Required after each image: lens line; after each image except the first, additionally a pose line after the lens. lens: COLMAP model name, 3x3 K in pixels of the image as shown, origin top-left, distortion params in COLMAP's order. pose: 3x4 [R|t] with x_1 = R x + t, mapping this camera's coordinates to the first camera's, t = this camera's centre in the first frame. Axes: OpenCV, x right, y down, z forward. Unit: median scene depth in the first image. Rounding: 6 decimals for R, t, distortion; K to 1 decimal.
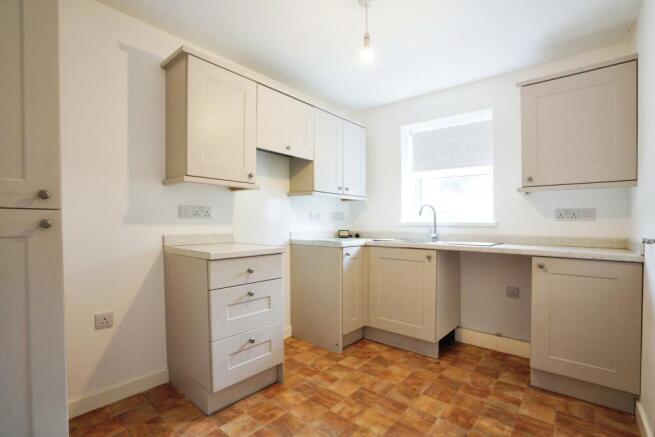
lens RADIAL K [[312.5, 0, 327.6], [0, 312.5, 218.2], [0, 0, 1]] dist [-0.019801, 0.002514]
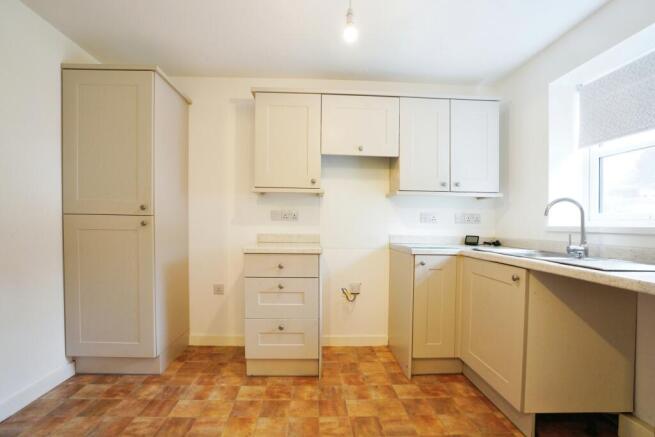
lens RADIAL K [[312.5, 0, 325.9], [0, 312.5, 224.8], [0, 0, 1]] dist [-0.019801, 0.002514]
pose [[0.674531, 0.003496, -0.738238, 0.569526], [0.000631, 0.999986, 0.005312, 0.008214], [0.738246, -0.004049, 0.674519, 0.281245]]
